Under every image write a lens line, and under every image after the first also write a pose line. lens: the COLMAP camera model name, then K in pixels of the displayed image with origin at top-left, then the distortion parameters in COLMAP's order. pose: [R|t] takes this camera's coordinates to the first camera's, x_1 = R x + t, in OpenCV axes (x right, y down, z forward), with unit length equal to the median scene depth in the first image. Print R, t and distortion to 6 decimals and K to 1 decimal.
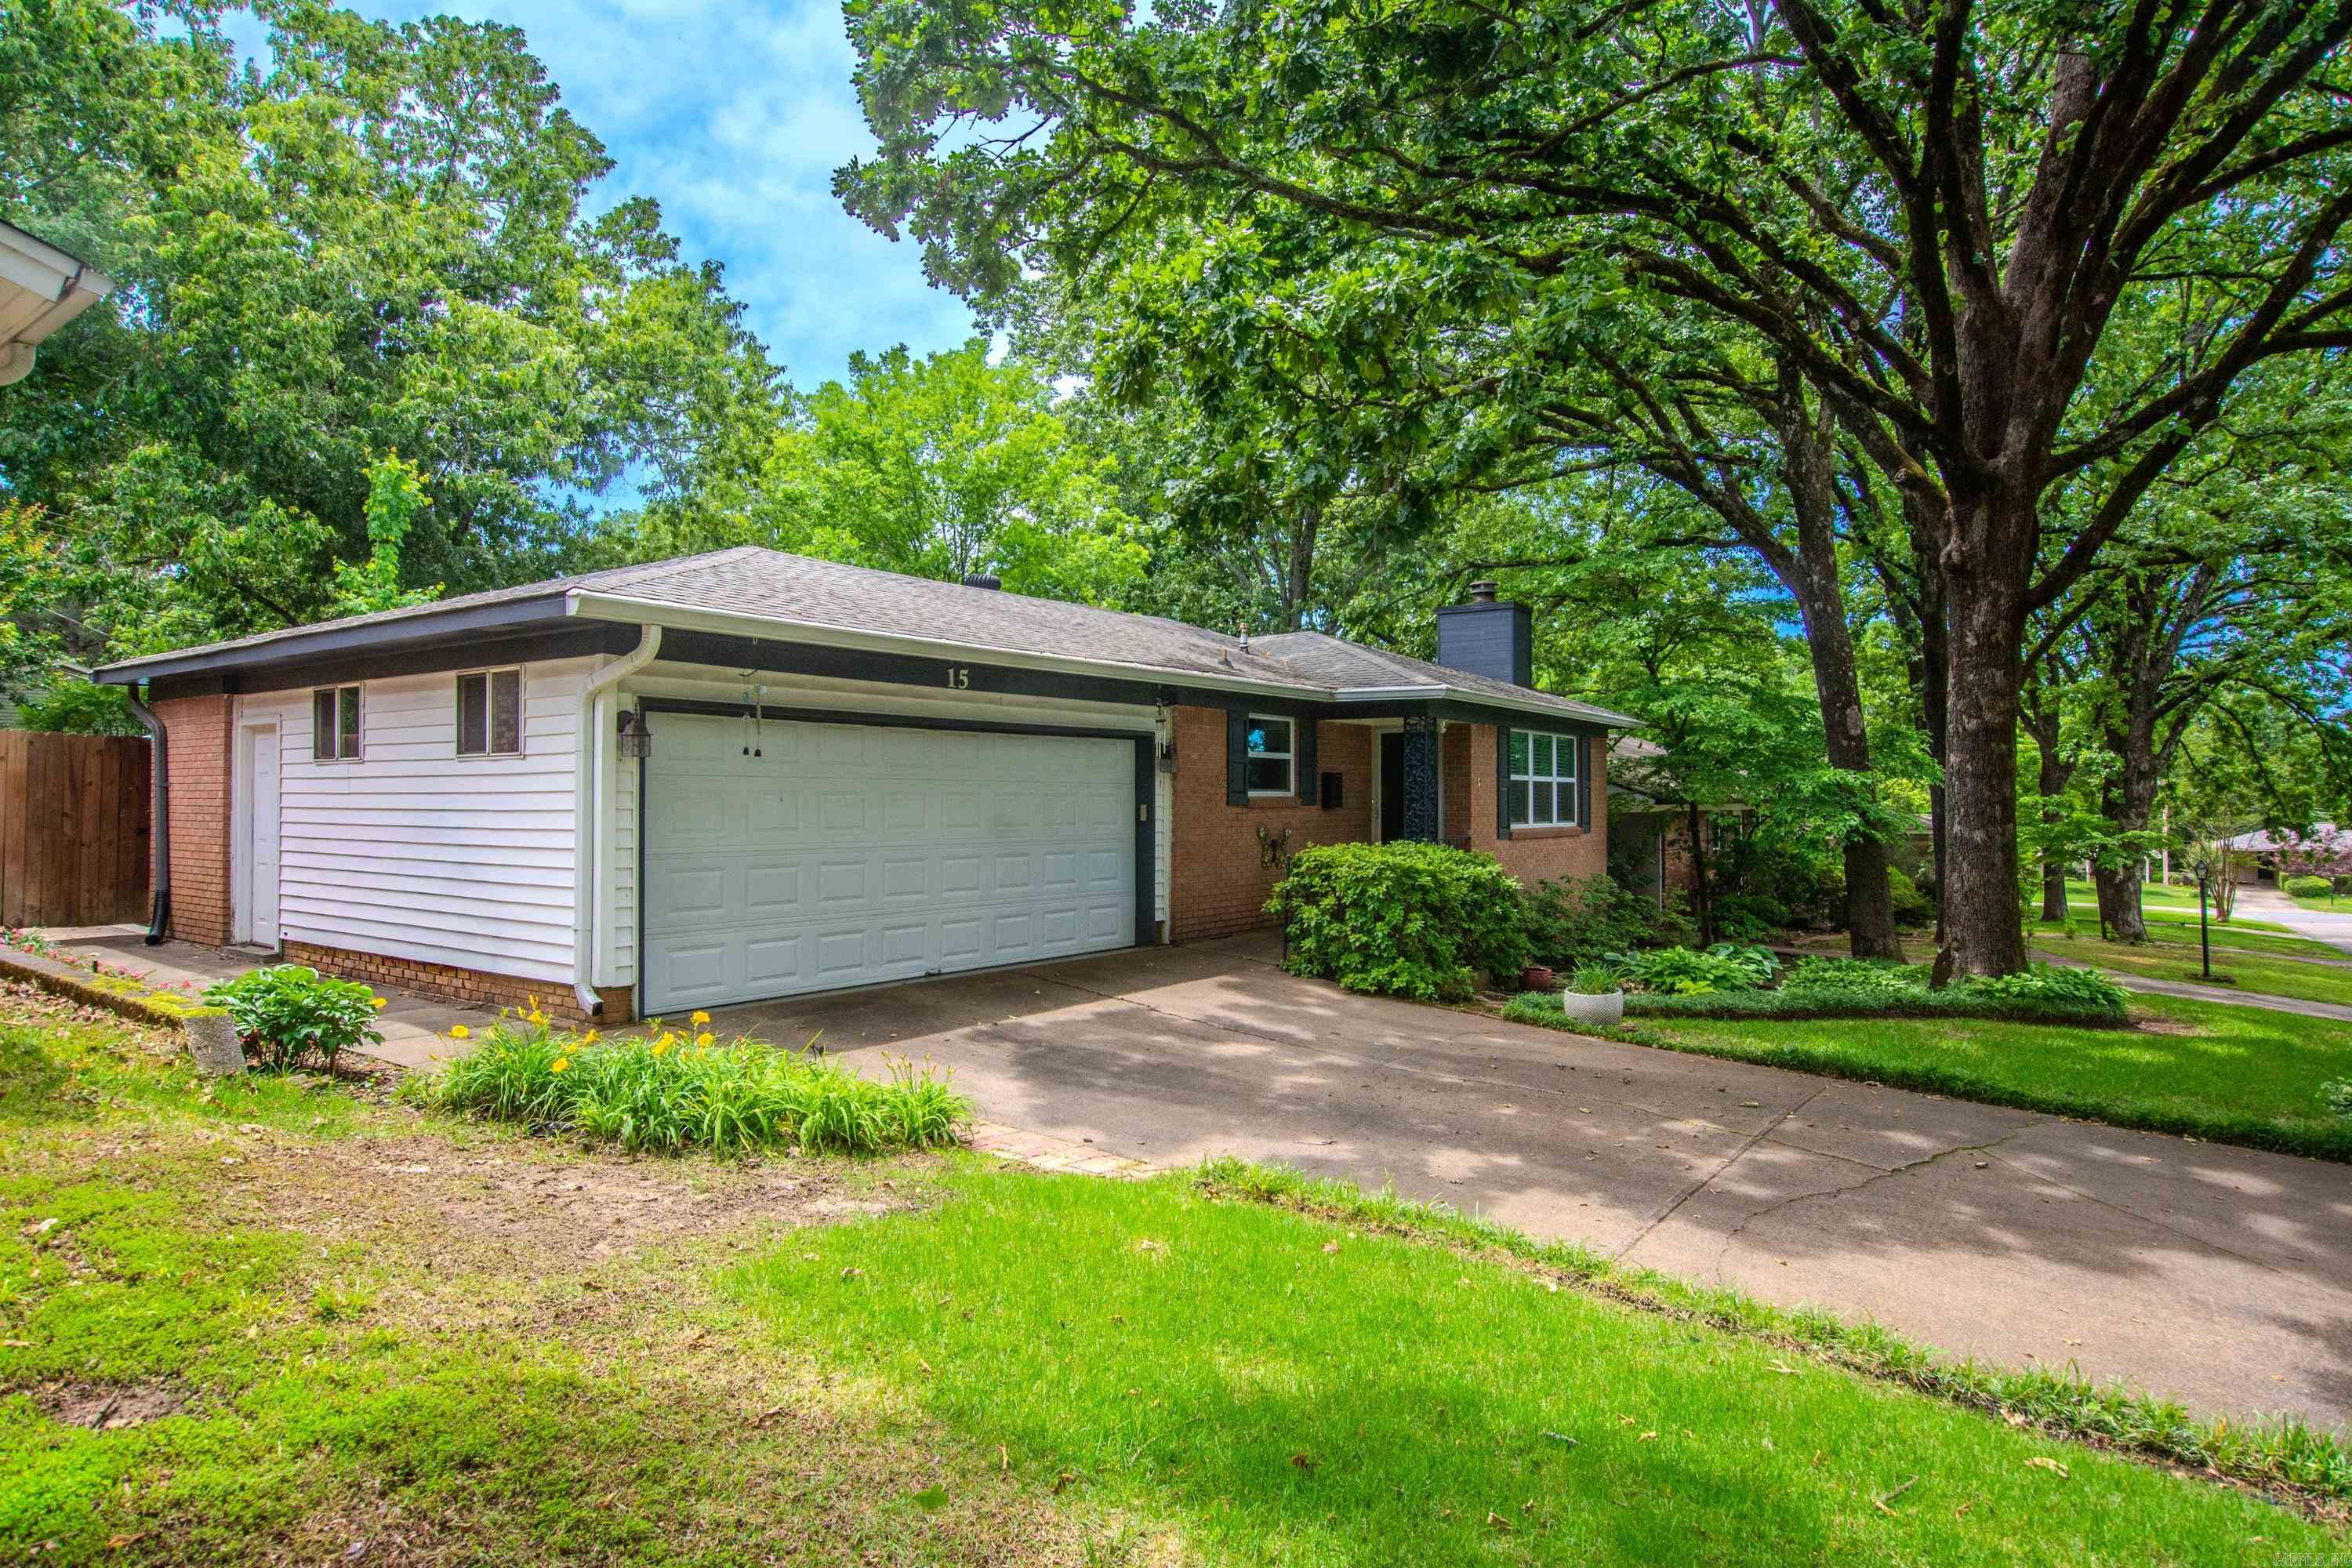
lens RADIAL K [[1261.7, 0, 1168.2], [0, 1261.7, 813.2], [0, 0, 1]] dist [0.035351, -0.000147]
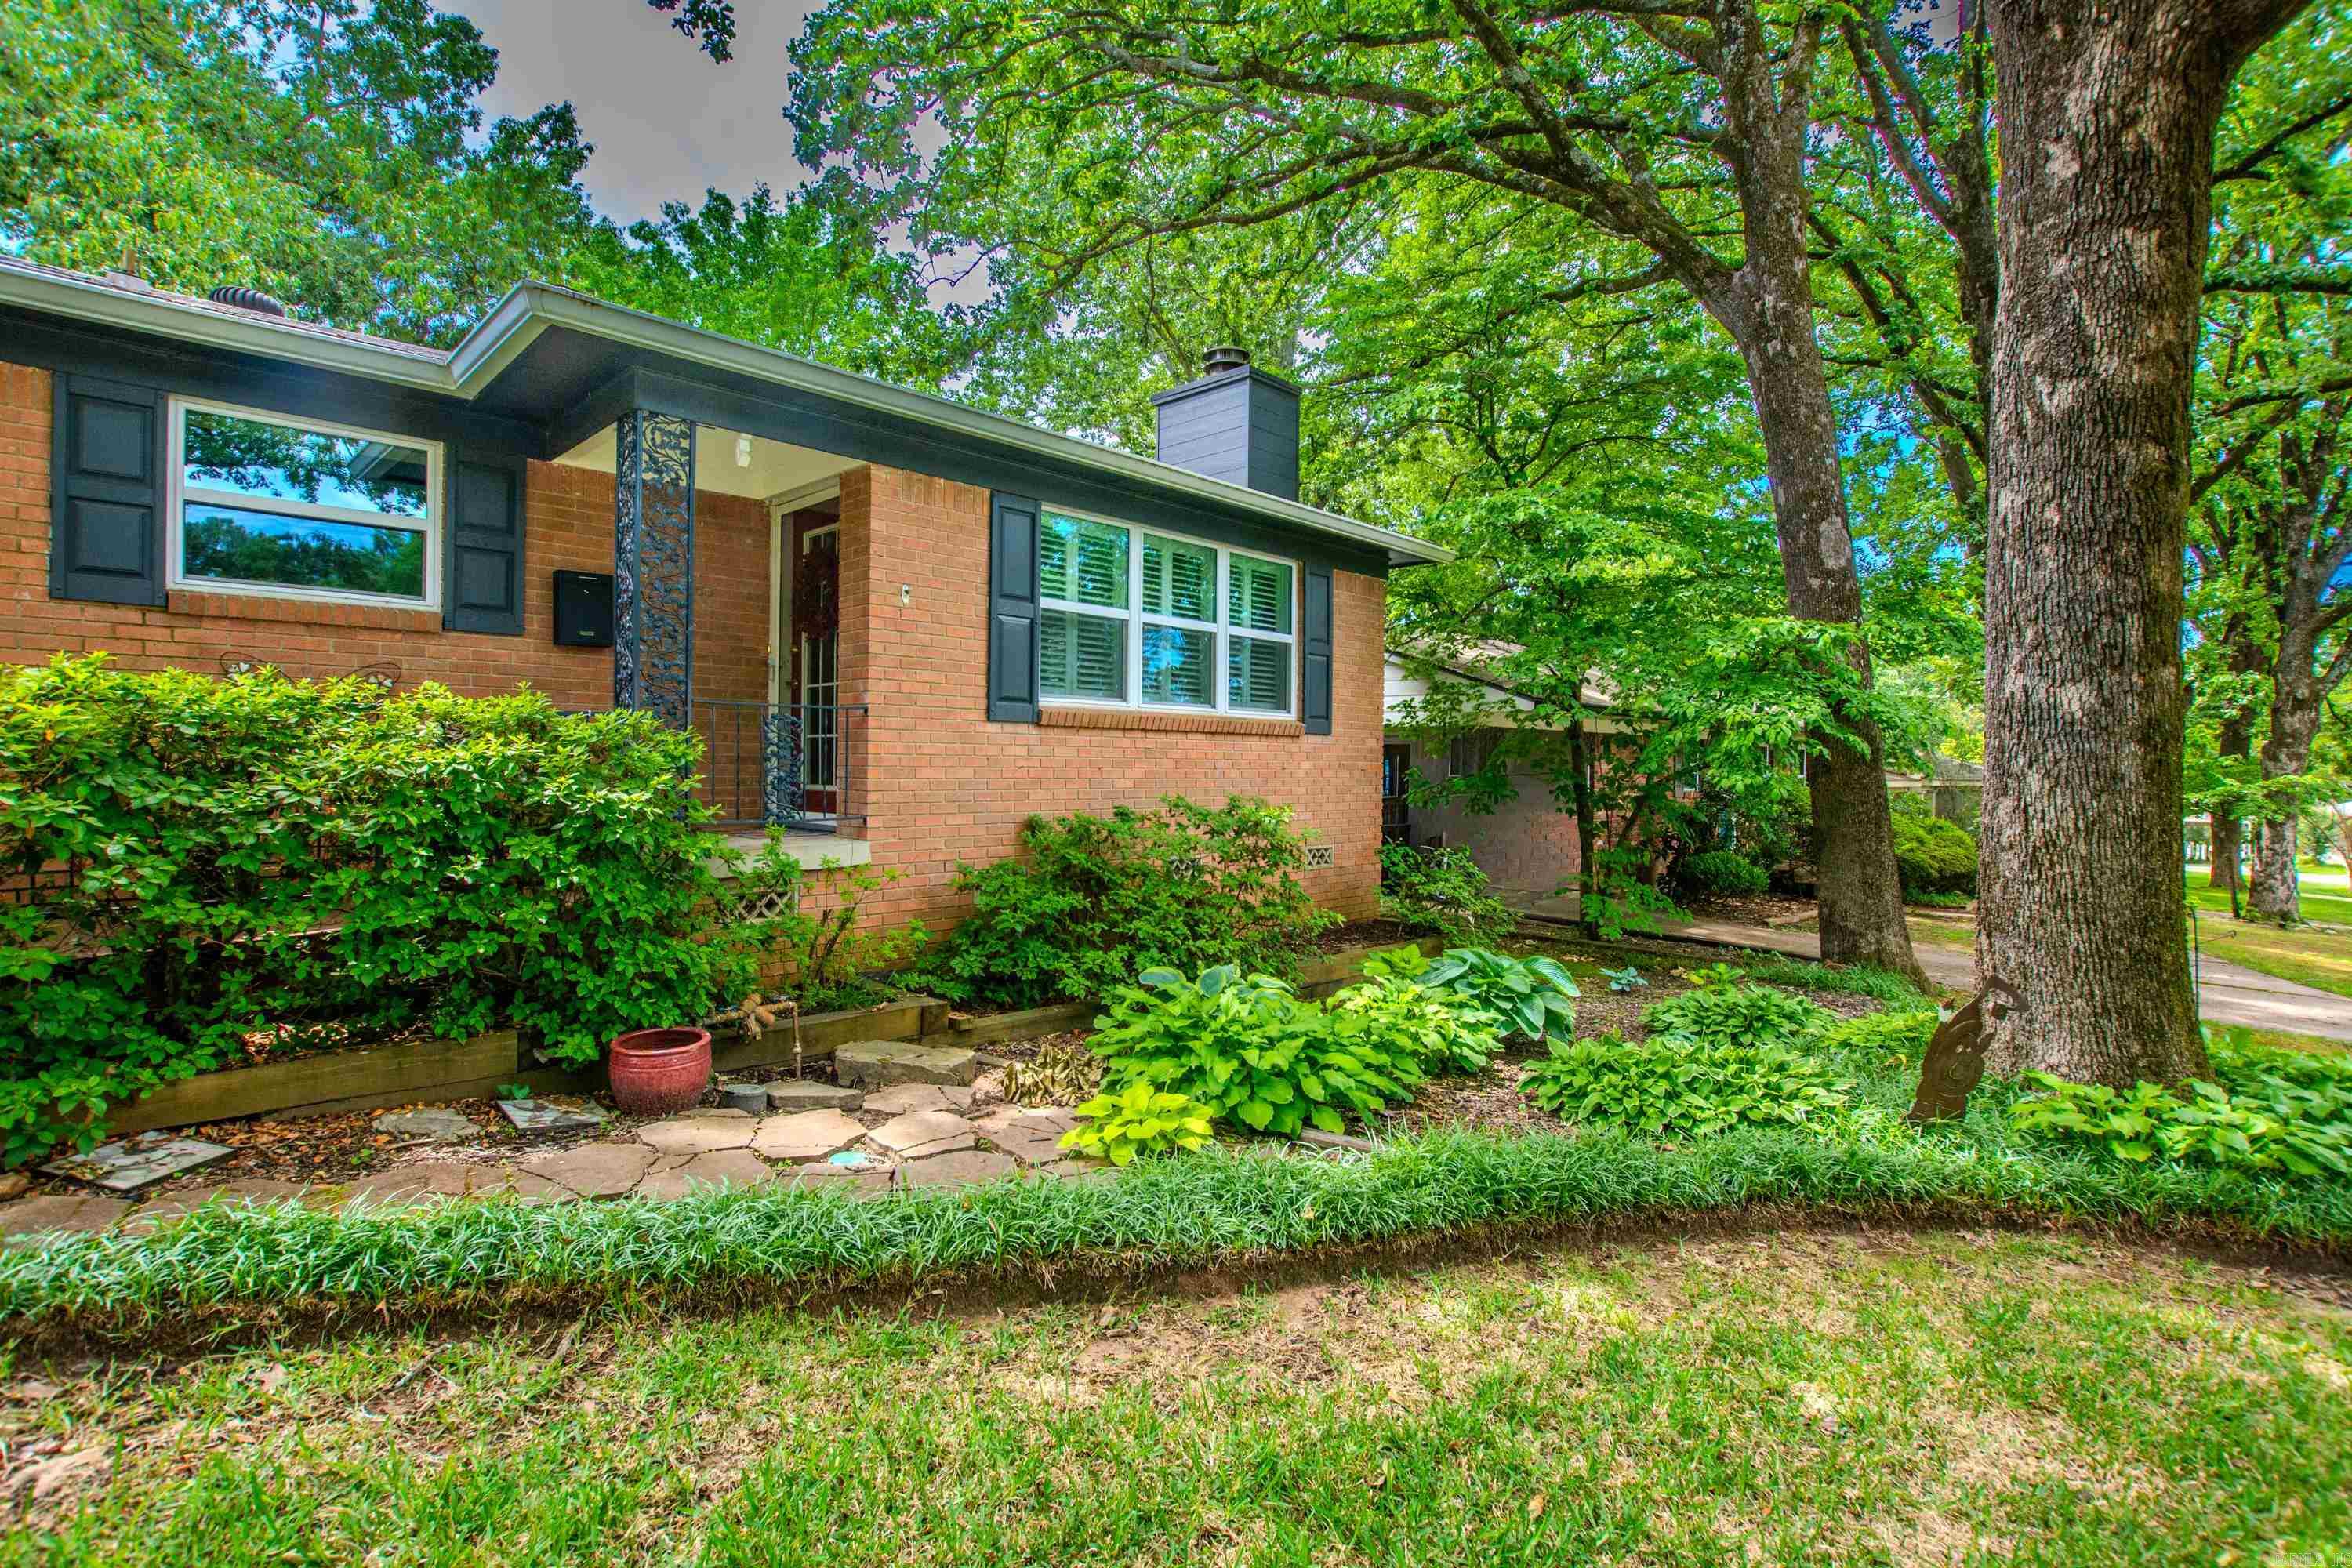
lens RADIAL K [[1060.1, 0, 1176.0], [0, 1060.1, 784.0], [0, 0, 1]] dist [0.003000, -0.000257]
pose [[0.991234, 0.013306, -0.131448, 0.320635], [-0.012015, 0.999872, 0.010605, 0.032869], [0.131573, -0.008933, 0.991266, 0.508303]]
